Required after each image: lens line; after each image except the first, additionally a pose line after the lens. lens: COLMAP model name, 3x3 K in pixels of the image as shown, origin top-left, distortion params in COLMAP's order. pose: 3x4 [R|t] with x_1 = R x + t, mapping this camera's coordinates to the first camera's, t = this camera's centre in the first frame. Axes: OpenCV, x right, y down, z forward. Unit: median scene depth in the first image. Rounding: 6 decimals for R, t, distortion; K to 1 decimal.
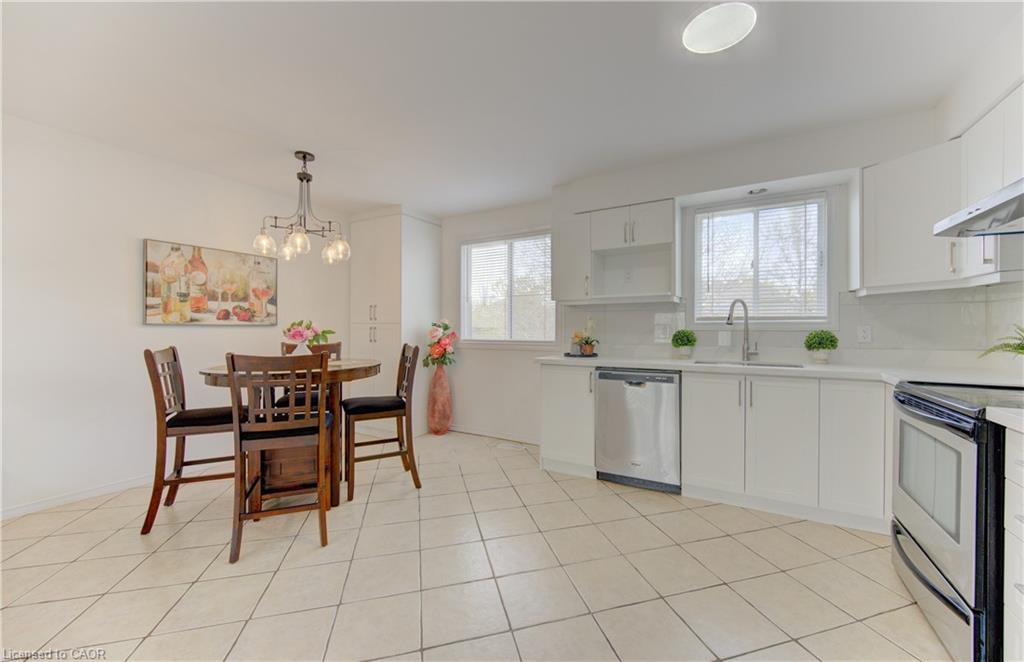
lens RADIAL K [[401.1, 0, 512.0], [0, 401.1, 331.0], [0, 0, 1]] dist [0.000002, -0.000013]
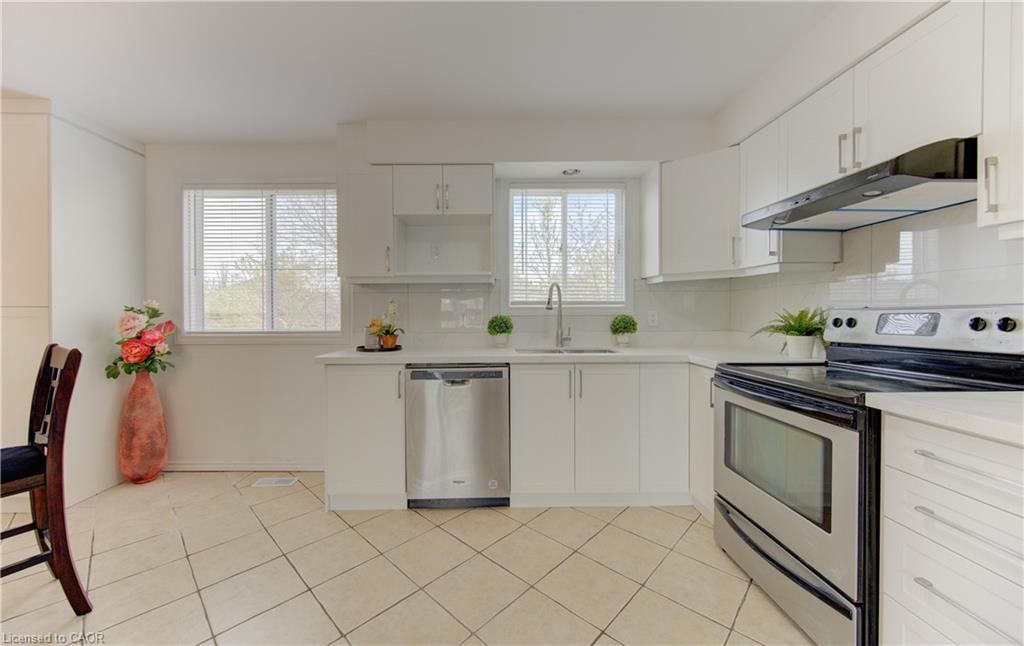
lens RADIAL K [[399.7, 0, 508.8], [0, 399.7, 316.5], [0, 0, 1]] dist [-0.006088, -0.000230]
pose [[0.851657, -0.008002, 0.524038, -0.022624], [0.007803, 0.999966, 0.002587, -0.002285], [-0.524041, 0.001886, 0.851691, 0.237702]]
